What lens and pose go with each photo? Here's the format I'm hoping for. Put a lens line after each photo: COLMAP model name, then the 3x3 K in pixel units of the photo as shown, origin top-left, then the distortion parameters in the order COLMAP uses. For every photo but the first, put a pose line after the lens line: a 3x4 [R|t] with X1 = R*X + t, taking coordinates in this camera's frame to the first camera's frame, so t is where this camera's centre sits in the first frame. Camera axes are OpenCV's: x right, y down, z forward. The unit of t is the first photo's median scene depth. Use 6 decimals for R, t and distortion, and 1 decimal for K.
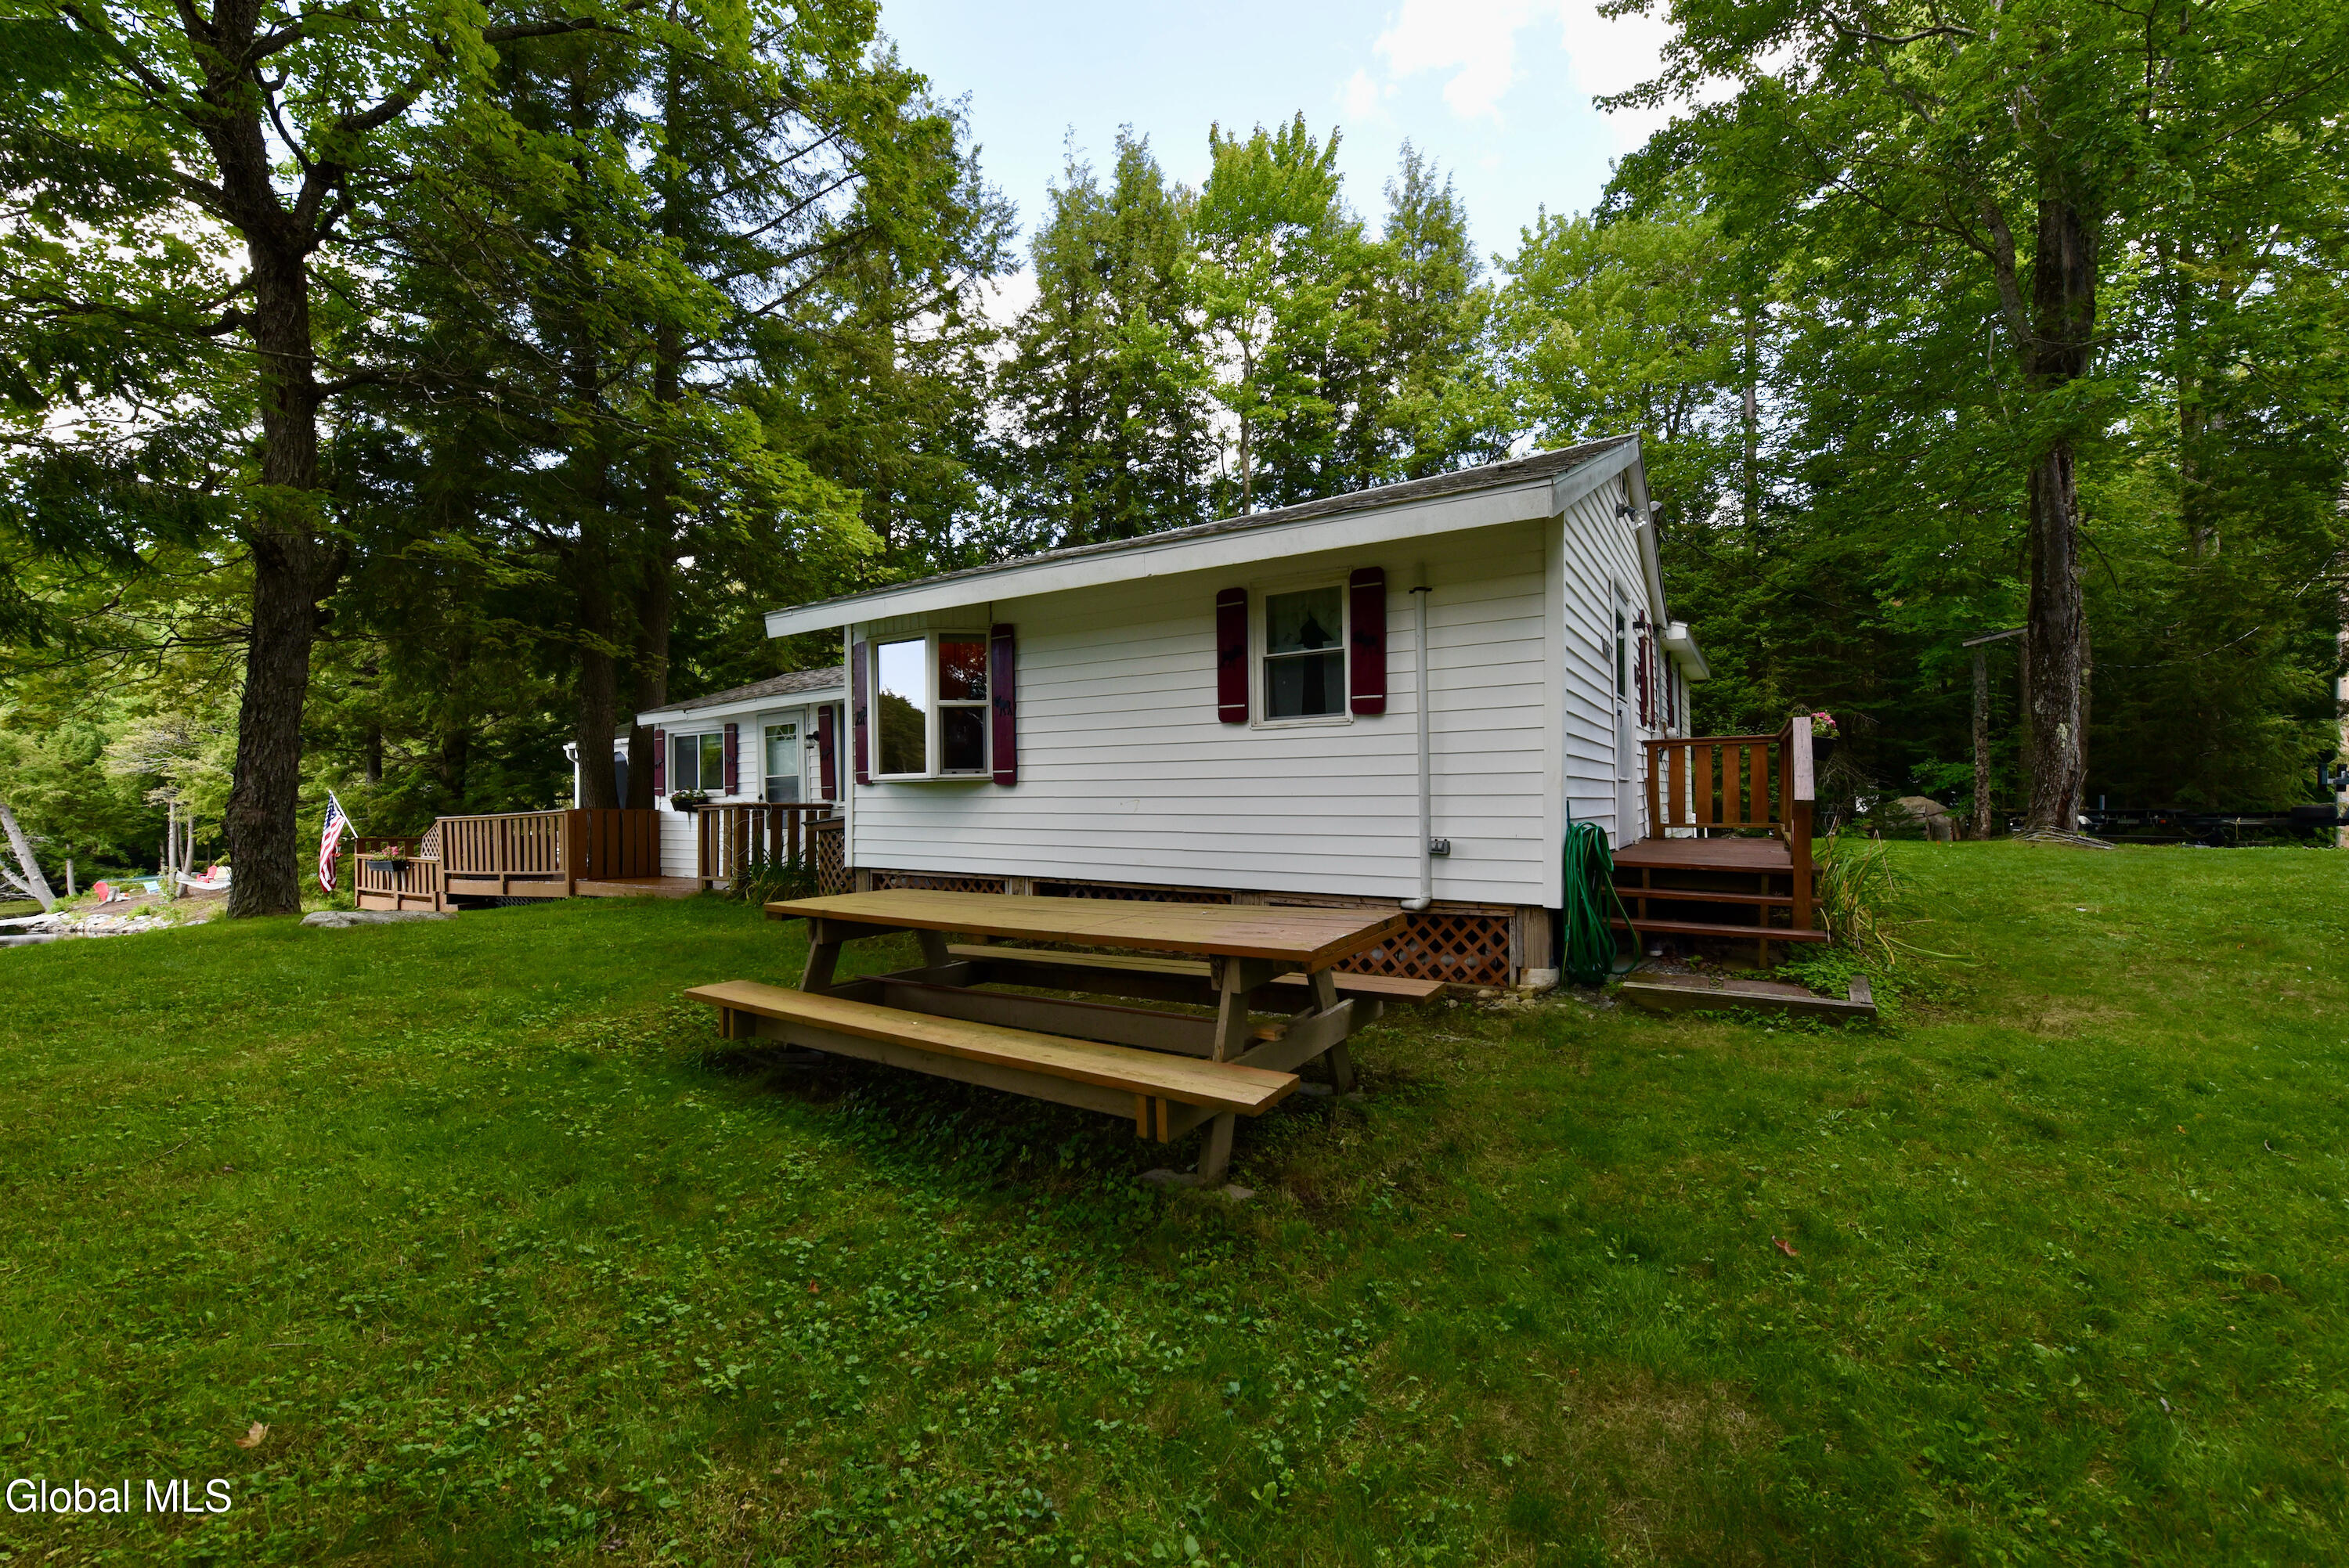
lens RADIAL K [[934.6, 0, 1174.5], [0, 934.6, 784.0], [0, 0, 1]] dist [0.001206, 0.000012]
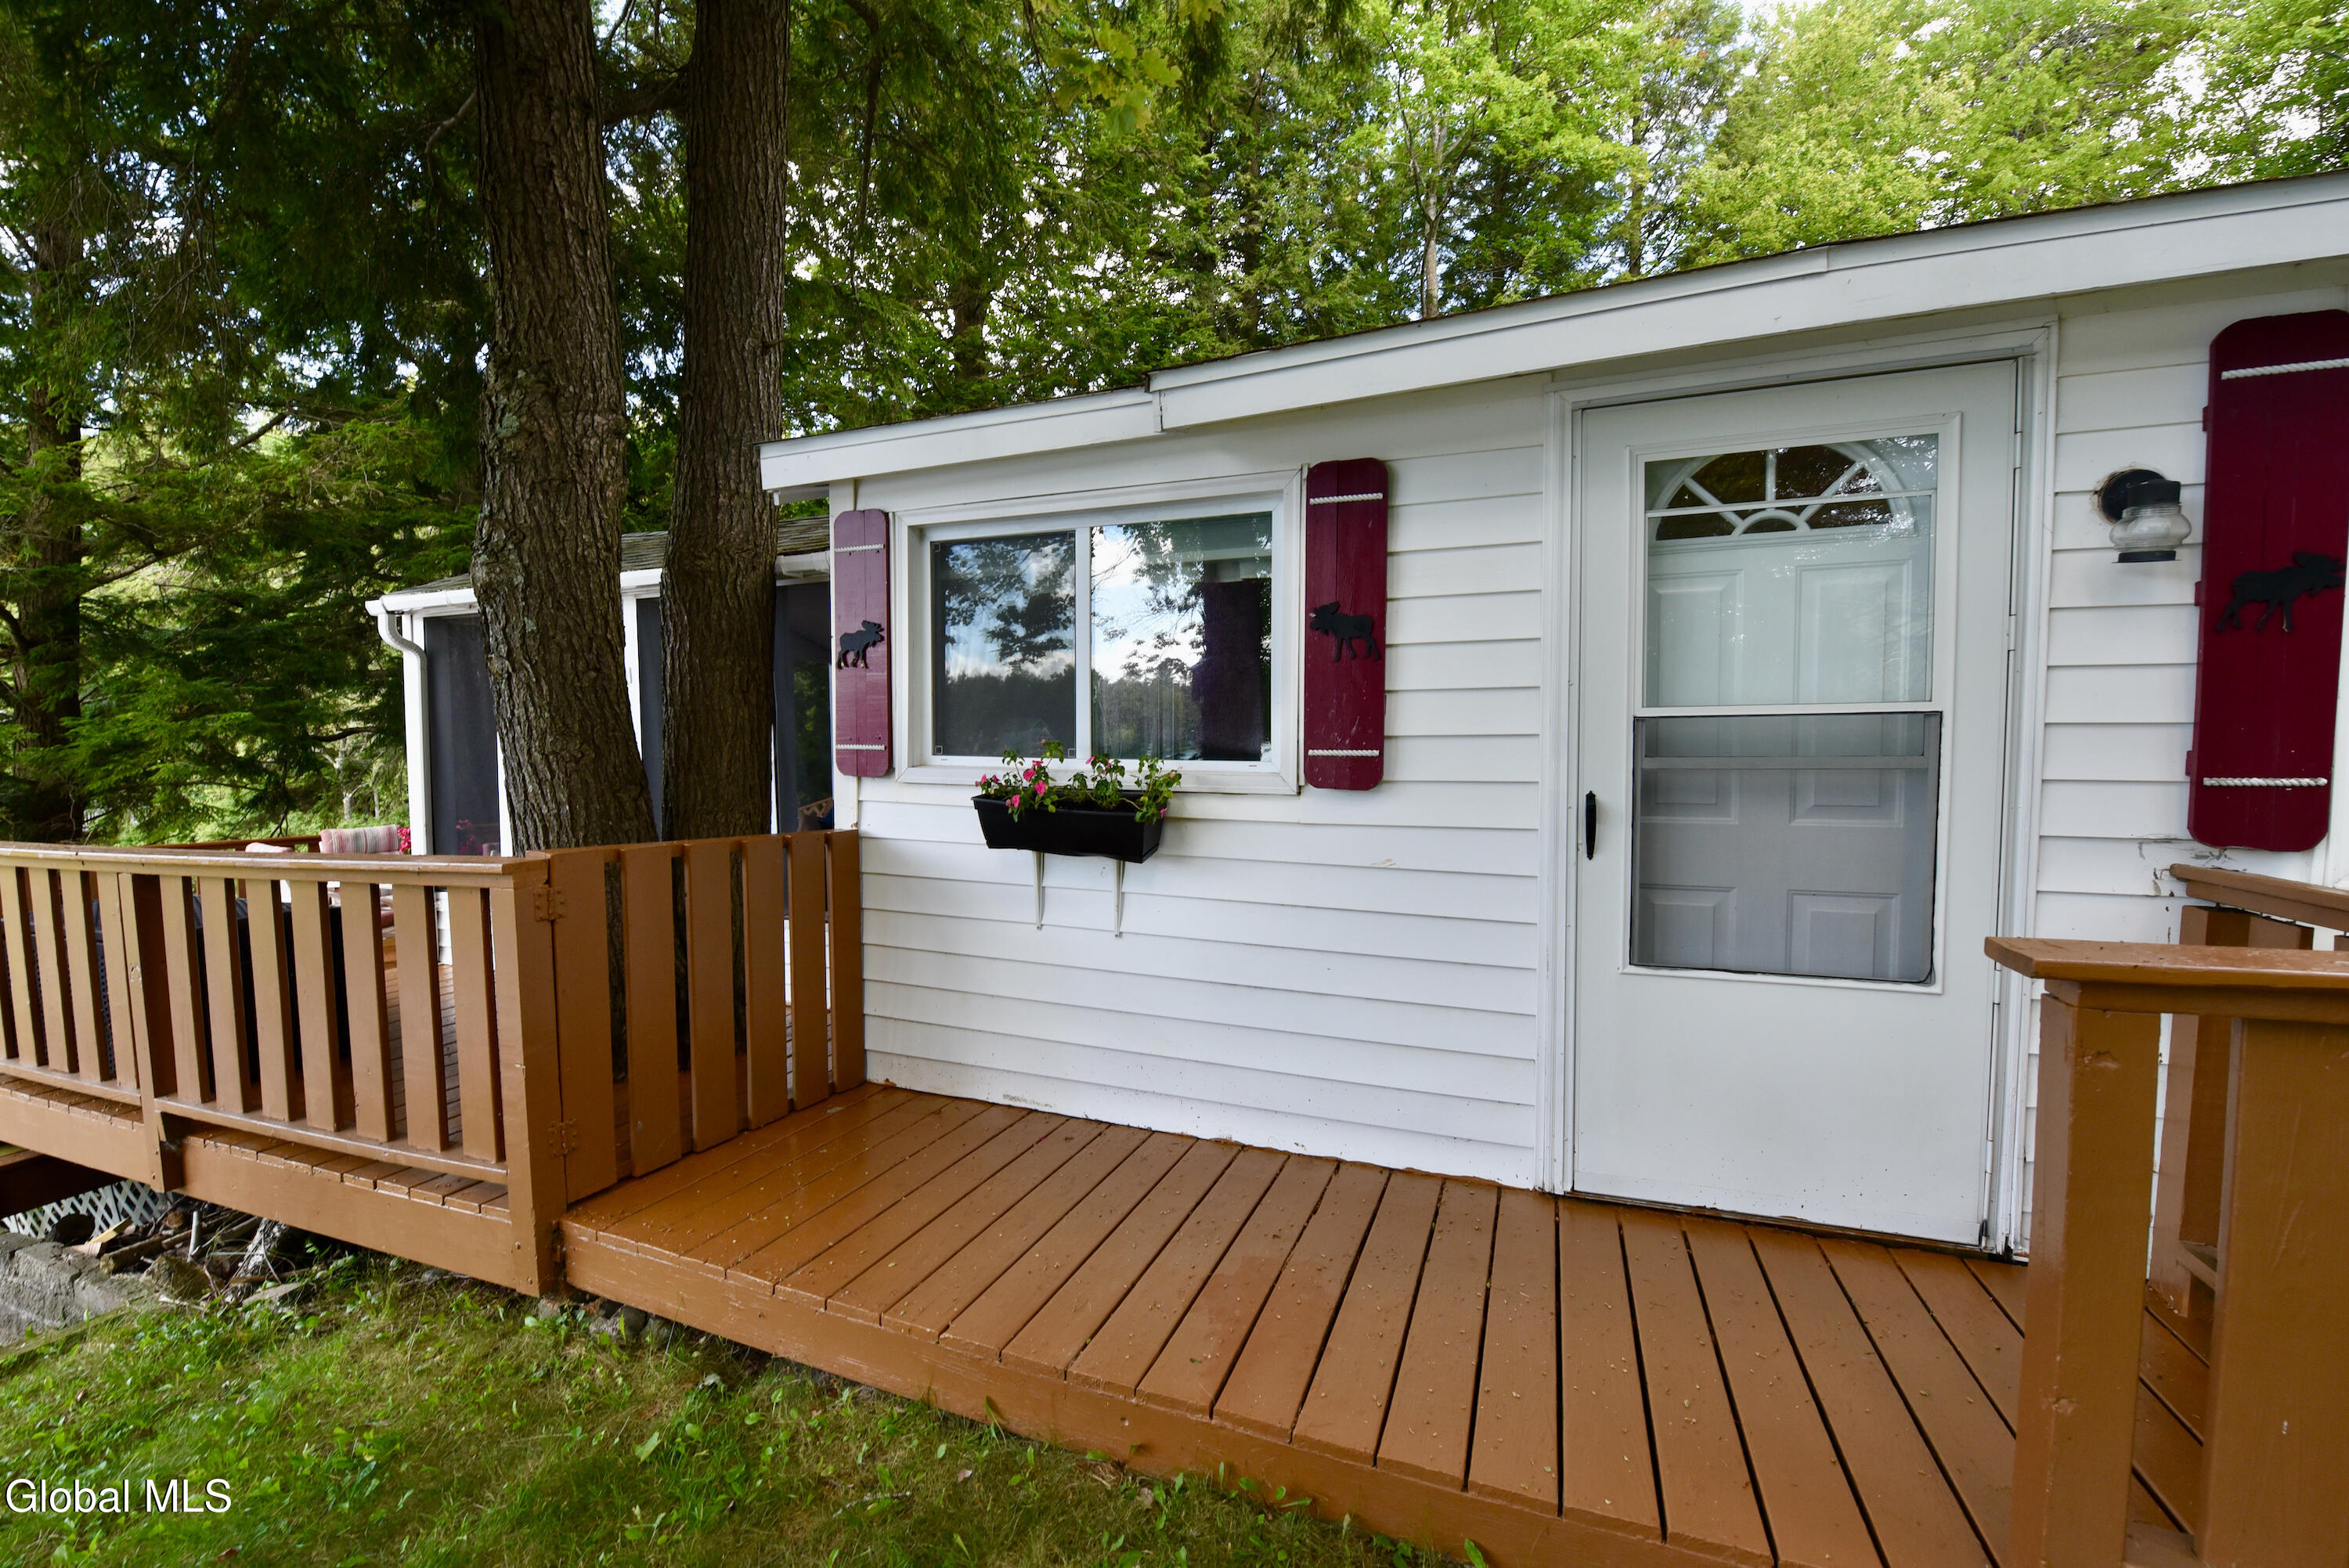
lens RADIAL K [[968.6, 0, 1177.2], [0, 968.6, 787.3], [0, 0, 1]] dist [-0.015284, 0.000758]
pose [[0.984993, 0.014449, 0.171988, -0.524827], [-0.024437, 0.998126, 0.056099, -0.000667], [-0.170855, -0.059460, 0.983500, 0.749520]]
